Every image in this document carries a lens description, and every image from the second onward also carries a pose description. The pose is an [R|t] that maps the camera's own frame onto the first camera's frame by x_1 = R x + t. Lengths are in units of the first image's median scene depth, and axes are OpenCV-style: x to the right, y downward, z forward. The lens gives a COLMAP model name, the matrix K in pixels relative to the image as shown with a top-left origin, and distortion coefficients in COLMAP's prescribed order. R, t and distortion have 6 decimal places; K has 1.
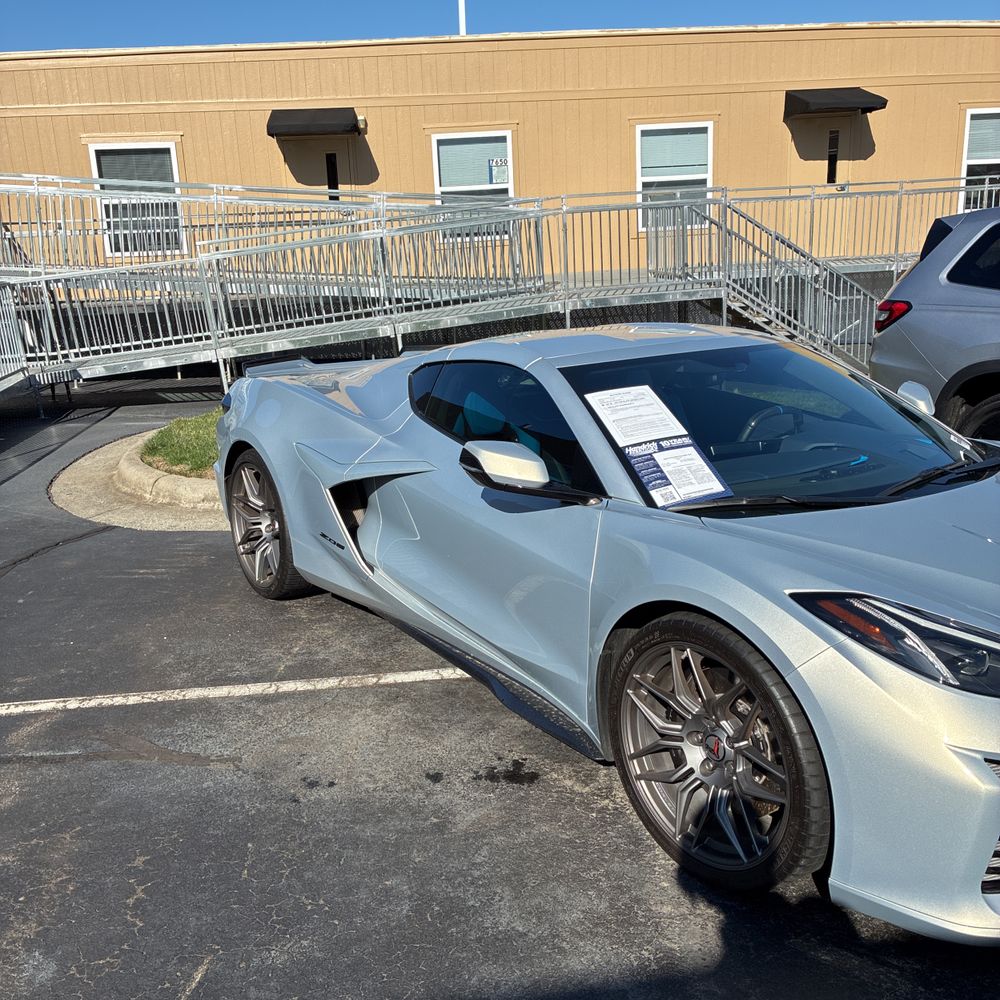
lens RADIAL K [[1006.4, 0, 489.4], [0, 1006.4, 487.5], [0, 0, 1]] dist [0.021774, 0.000000]
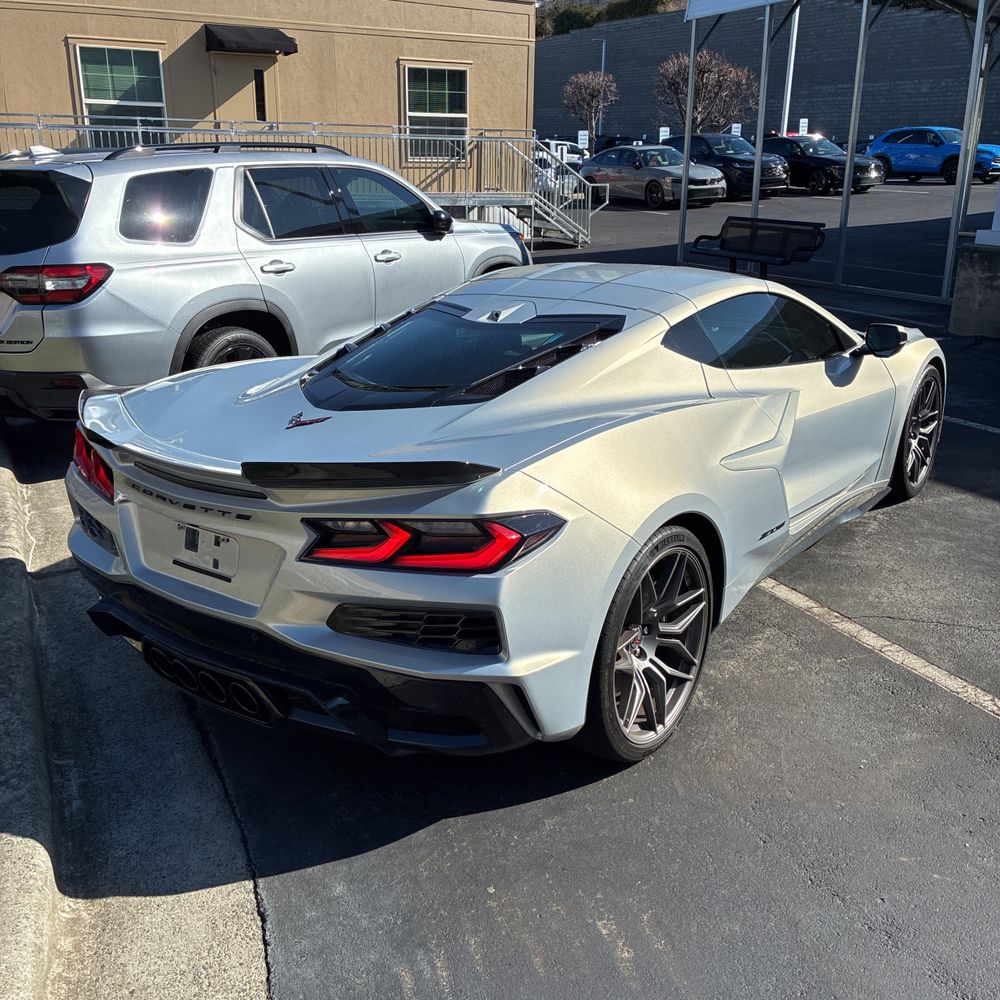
lens RADIAL K [[1006.4, 0, 509.8], [0, 1006.4, 489.7], [0, 0, 1]] dist [0.021774, 0.000000]
pose [[-0.326432, -0.268309, 0.906340, -0.599780], [0.242426, 0.903028, 0.354642, -0.239202], [-0.913604, 0.335487, -0.229732, 0.963849]]
